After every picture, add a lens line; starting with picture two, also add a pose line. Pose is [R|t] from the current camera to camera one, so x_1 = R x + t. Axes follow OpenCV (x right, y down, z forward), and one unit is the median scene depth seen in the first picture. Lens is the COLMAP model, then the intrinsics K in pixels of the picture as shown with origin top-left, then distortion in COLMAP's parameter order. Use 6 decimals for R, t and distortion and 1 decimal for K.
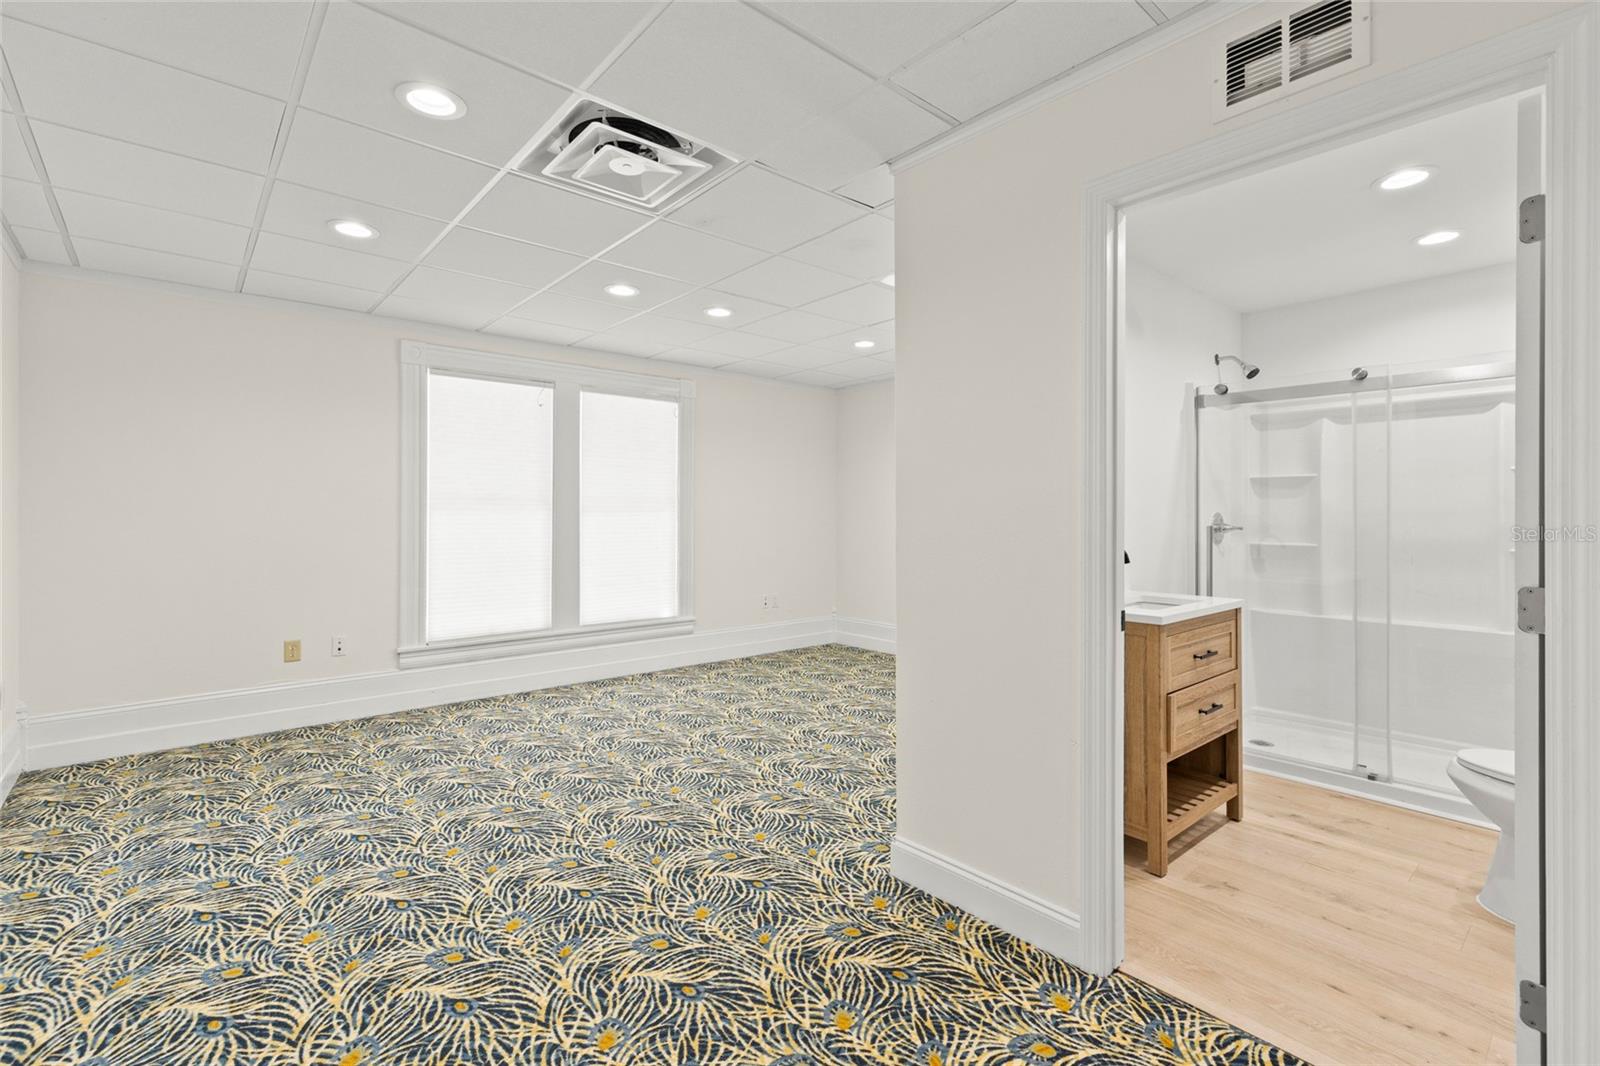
lens RADIAL K [[720.3, 0, 799.3], [0, 720.3, 509.9], [0, 0, 1]] dist [0.002668, -0.000310]
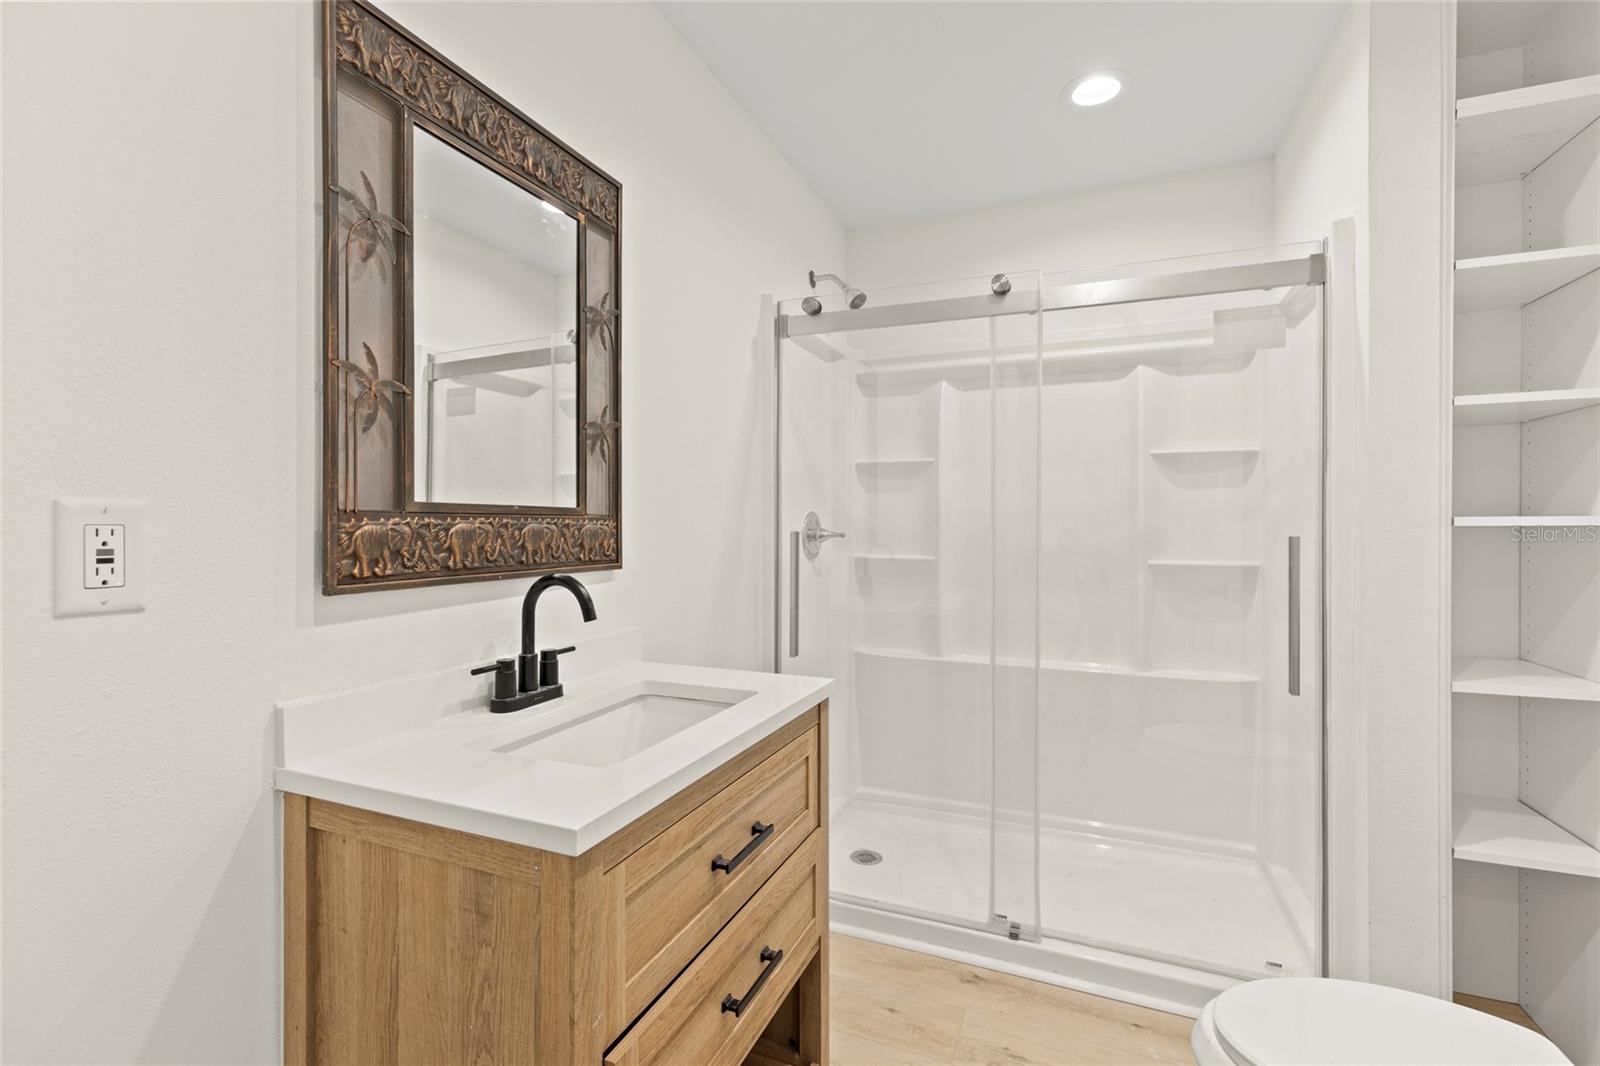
lens RADIAL K [[720.3, 0, 798.4], [0, 720.3, 528.3], [0, 0, 1]] dist [0.002668, -0.000310]
pose [[0.893140, -0.003074, 0.449767, 0.283676], [-0.002817, 0.999919, 0.012428, 0.011579], [-0.449769, -0.012367, 0.893059, 0.433795]]
